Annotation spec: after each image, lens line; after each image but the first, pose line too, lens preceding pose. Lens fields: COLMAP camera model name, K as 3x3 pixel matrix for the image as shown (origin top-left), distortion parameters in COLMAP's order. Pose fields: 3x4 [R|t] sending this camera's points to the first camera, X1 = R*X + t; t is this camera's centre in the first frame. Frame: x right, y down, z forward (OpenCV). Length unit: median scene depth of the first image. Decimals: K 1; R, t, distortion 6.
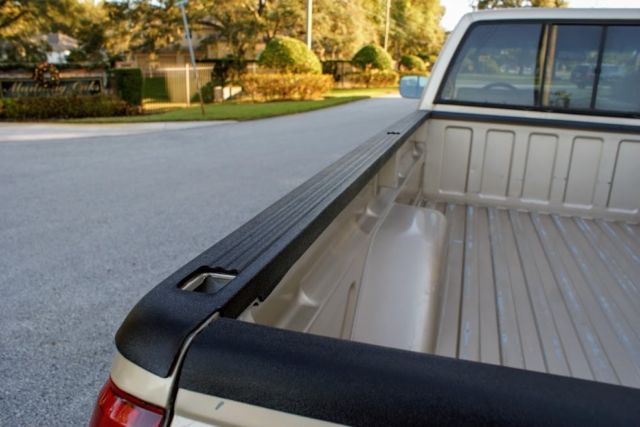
lens RADIAL K [[540.2, 0, 316.6], [0, 540.2, 214.1], [0, 0, 1]] dist [-0.160548, 0.160681]
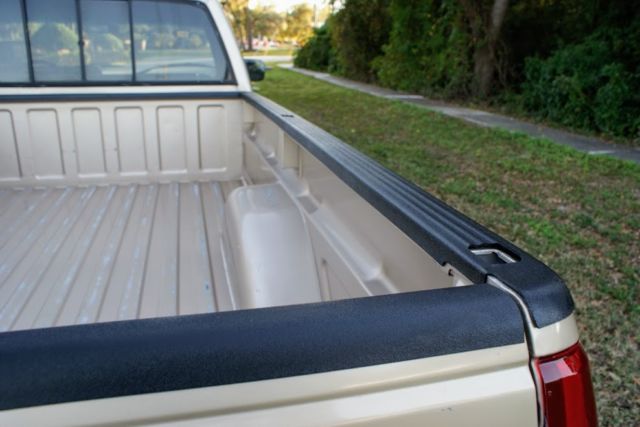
lens RADIAL K [[540.2, 0, 316.6], [0, 540.2, 214.1], [0, 0, 1]] dist [-0.160548, 0.160681]
pose [[0.869453, -0.171397, 0.463331, 0.301925], [0.153469, 0.985191, 0.076458, 0.037844], [-0.469574, 0.004630, 0.882881, -0.096895]]
